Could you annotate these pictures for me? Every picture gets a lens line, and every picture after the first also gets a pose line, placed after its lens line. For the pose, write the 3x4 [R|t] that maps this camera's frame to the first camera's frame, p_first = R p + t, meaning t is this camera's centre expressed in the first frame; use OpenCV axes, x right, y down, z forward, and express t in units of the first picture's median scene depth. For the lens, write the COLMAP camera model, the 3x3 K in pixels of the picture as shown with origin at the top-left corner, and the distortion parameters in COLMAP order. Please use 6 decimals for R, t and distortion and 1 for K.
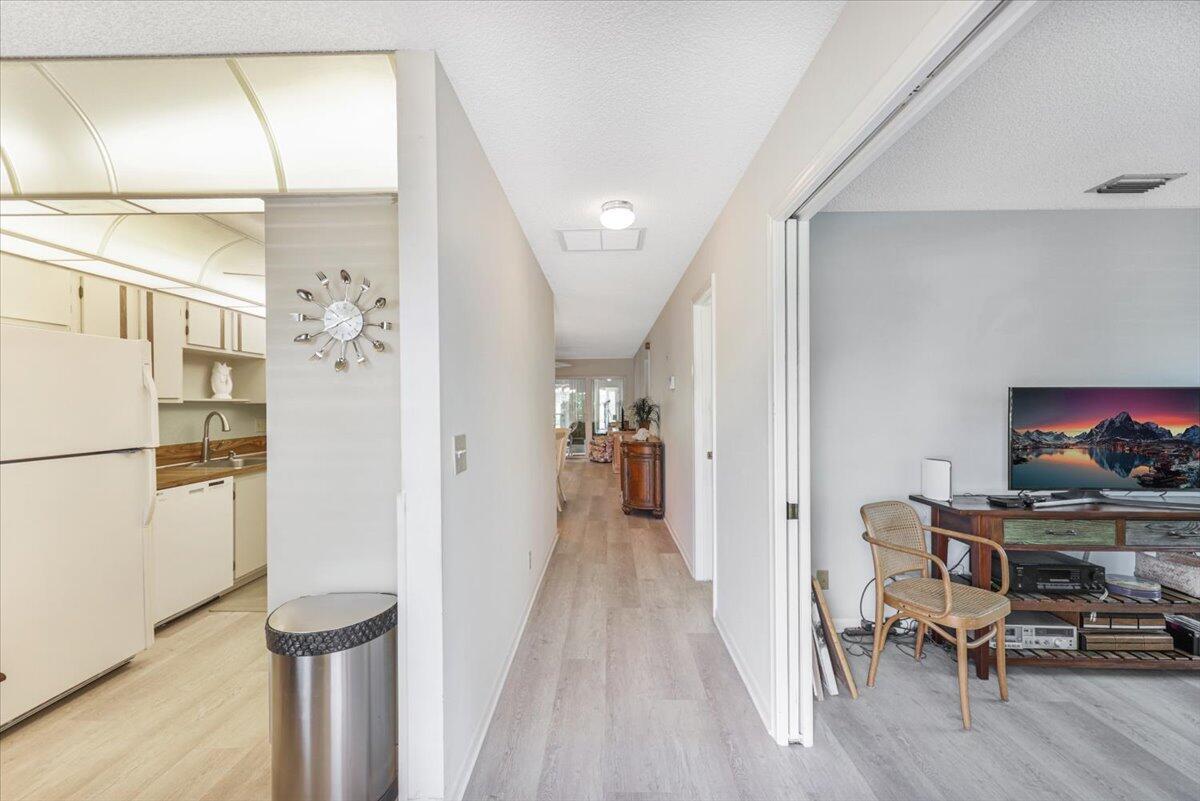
lens RADIAL K [[489.3, 0, 597.4], [0, 489.3, 404.1], [0, 0, 1]] dist [0.003095, 0.000578]
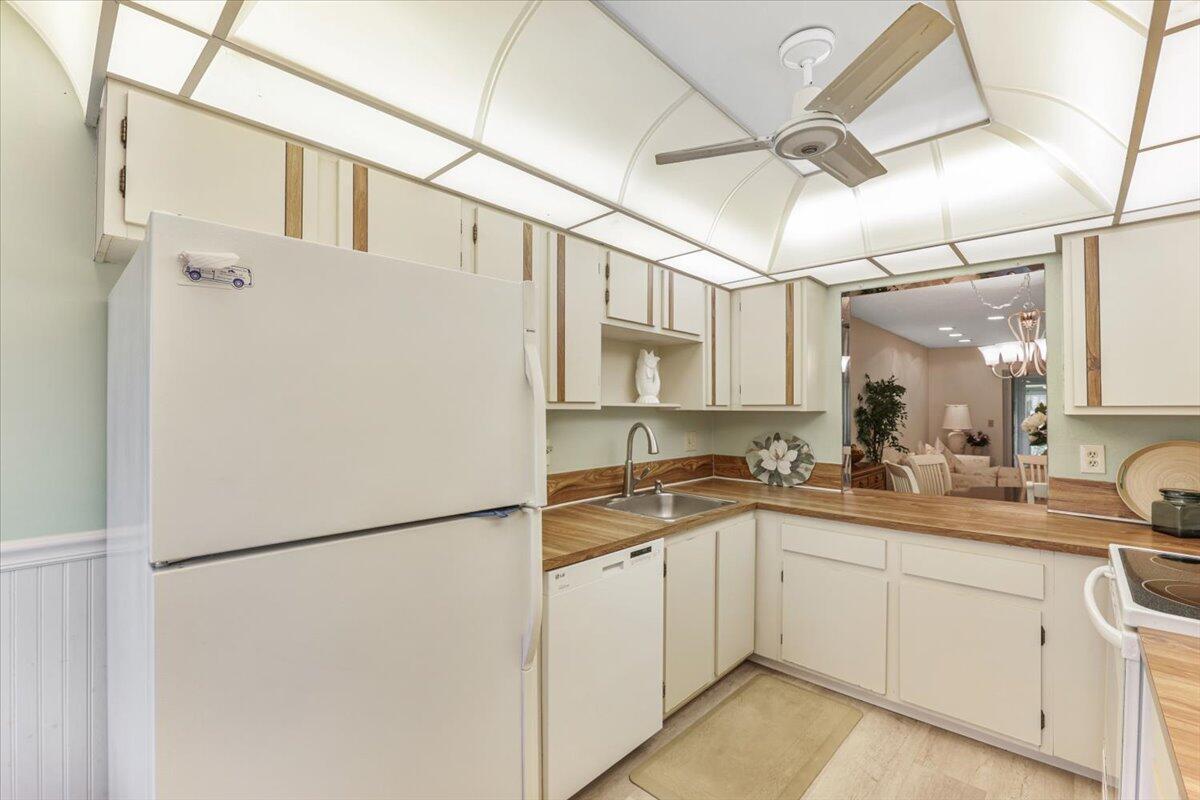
lens RADIAL K [[528.5, 0, 600.6], [0, 528.5, 405.1], [0, 0, 1]] dist [0.002715, 0.000176]
pose [[0.741859, 0.004868, -0.670539, -0.385588], [-0.009850, 0.999945, -0.003638, -0.005805], [0.670484, 0.009303, 0.741866, 0.491430]]
